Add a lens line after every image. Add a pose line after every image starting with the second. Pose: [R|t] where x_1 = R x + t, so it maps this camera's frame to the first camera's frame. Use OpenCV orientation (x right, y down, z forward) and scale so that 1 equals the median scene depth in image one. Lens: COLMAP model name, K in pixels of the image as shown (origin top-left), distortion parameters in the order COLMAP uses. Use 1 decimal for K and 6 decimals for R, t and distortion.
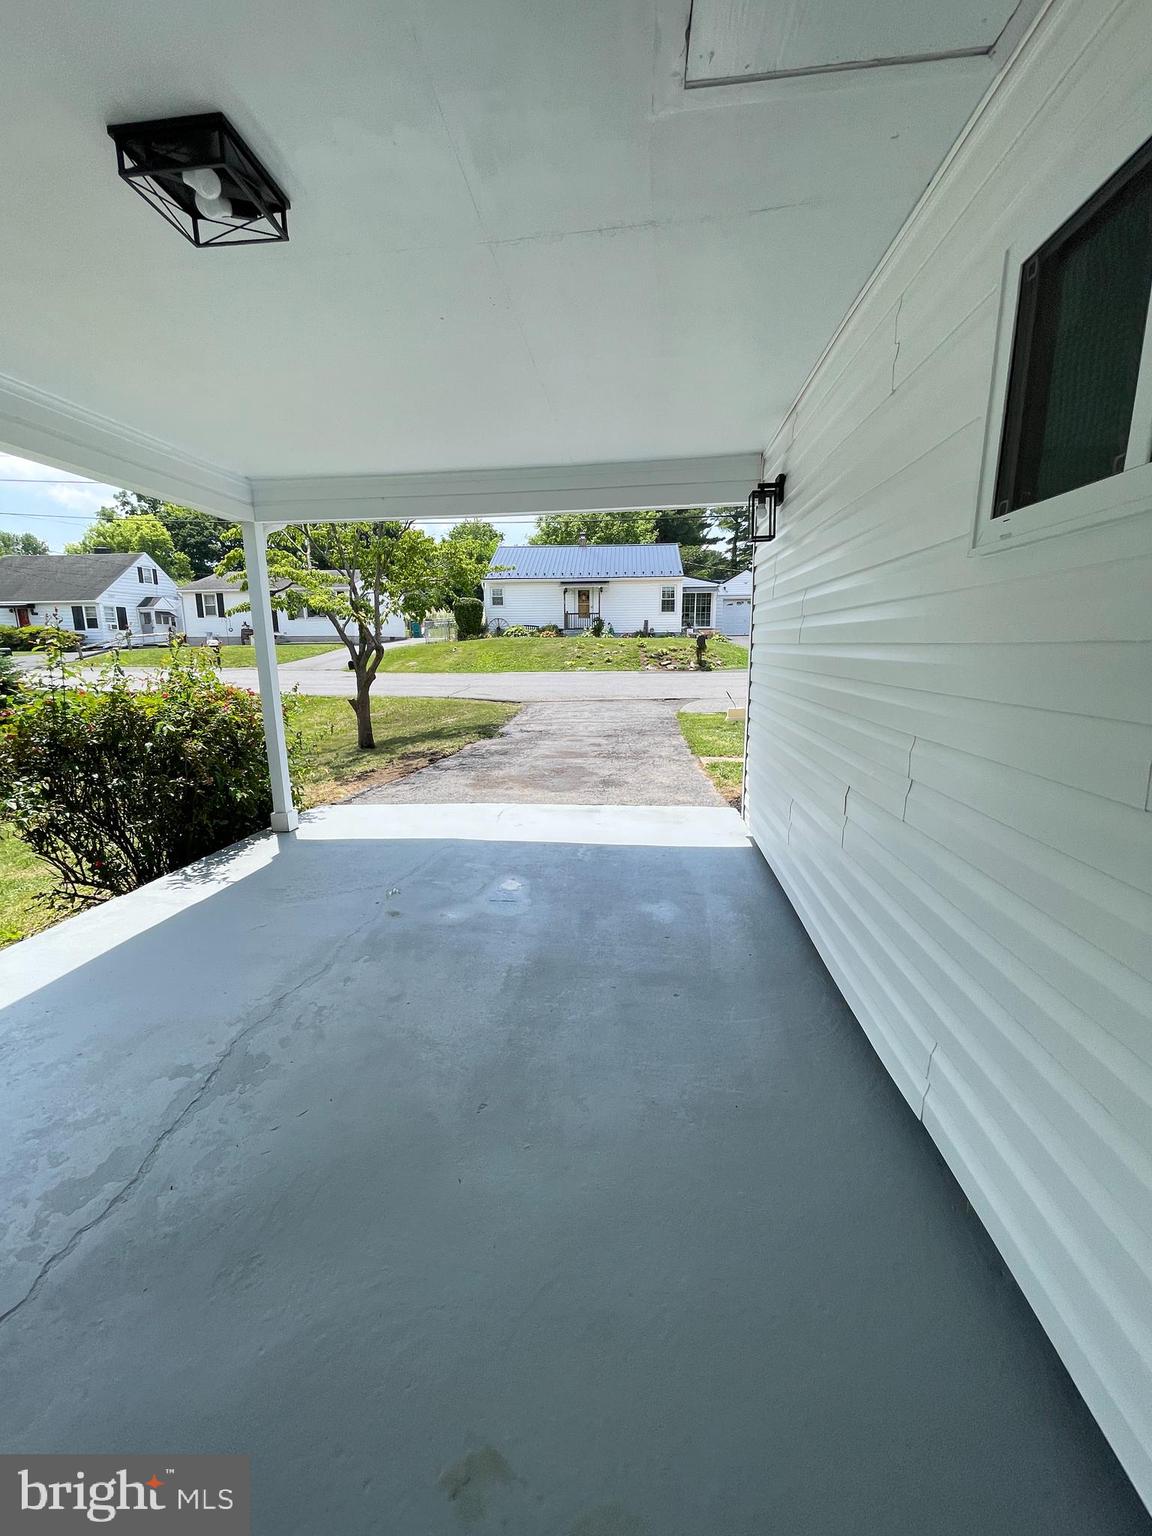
lens RADIAL K [[614.7, 0, 575.2], [0, 614.7, 765.6], [0, 0, 1]] dist [-0.010441, 0.000760]
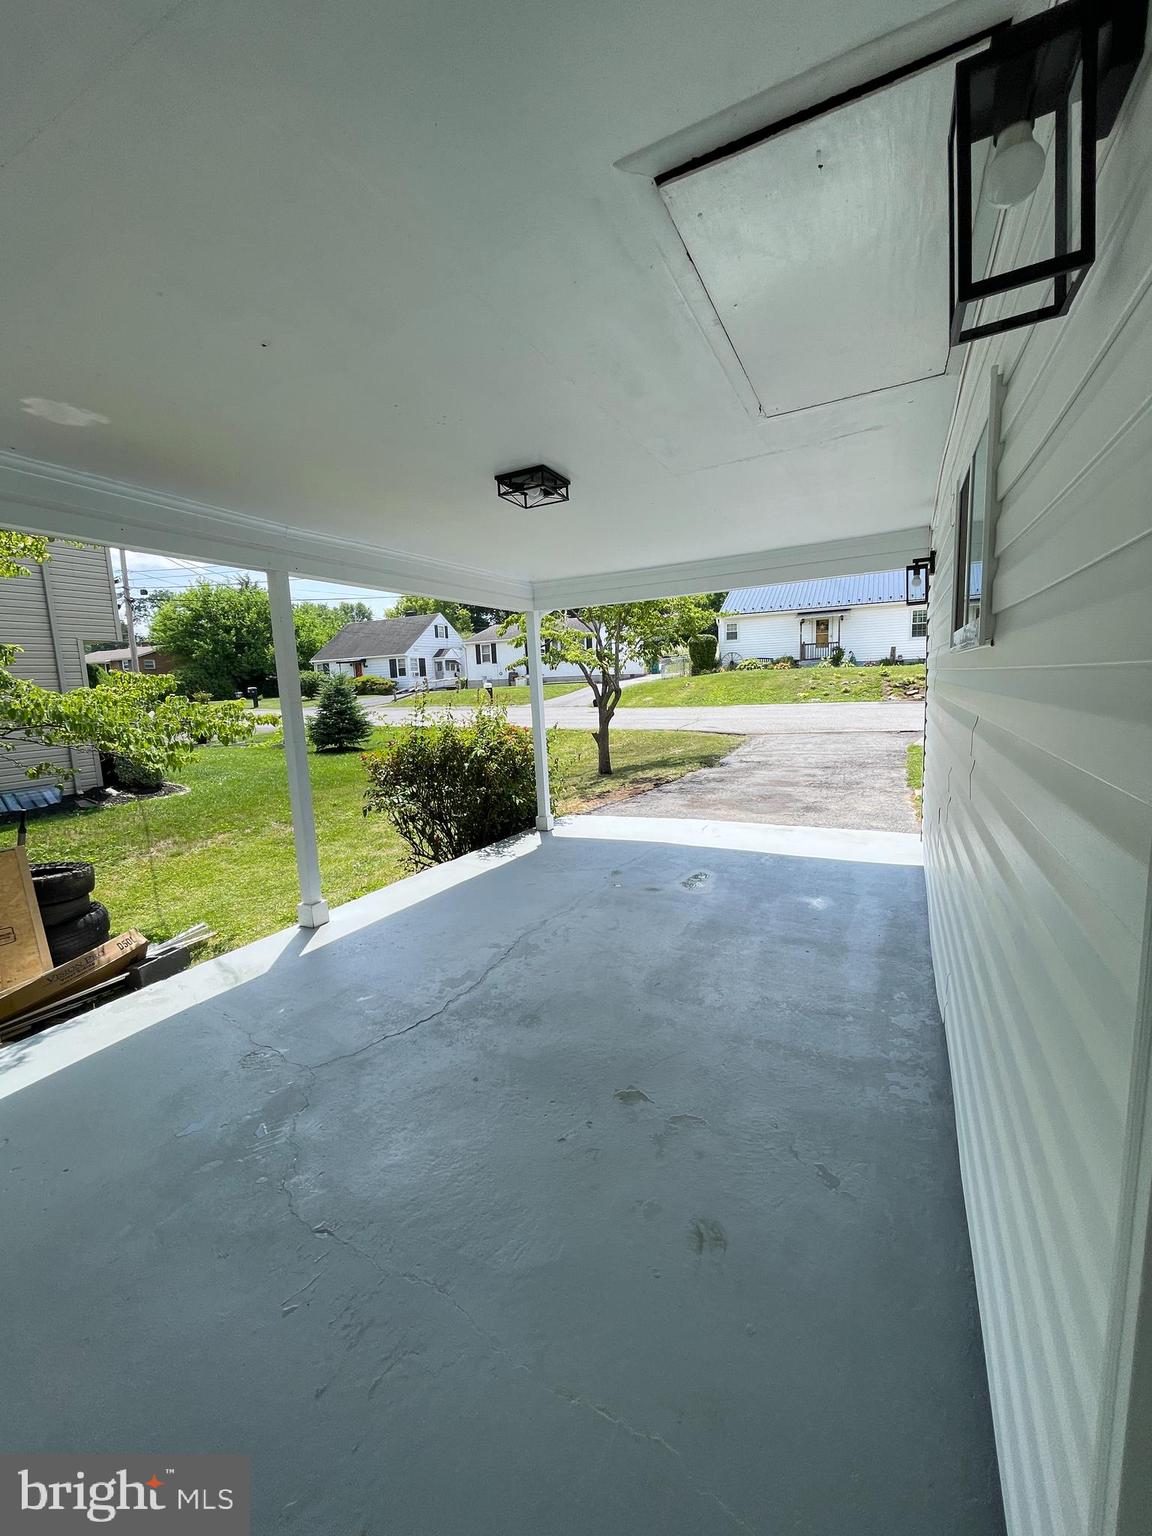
lens RADIAL K [[614.7, 0, 574.7], [0, 614.7, 770.1], [0, 0, 1]] dist [-0.010441, 0.000760]
pose [[0.928513, 0.020072, -0.370756, 0.064436], [-0.036125, 0.998684, -0.036405, 0.013402], [0.369538, 0.047196, 0.928016, -0.172191]]
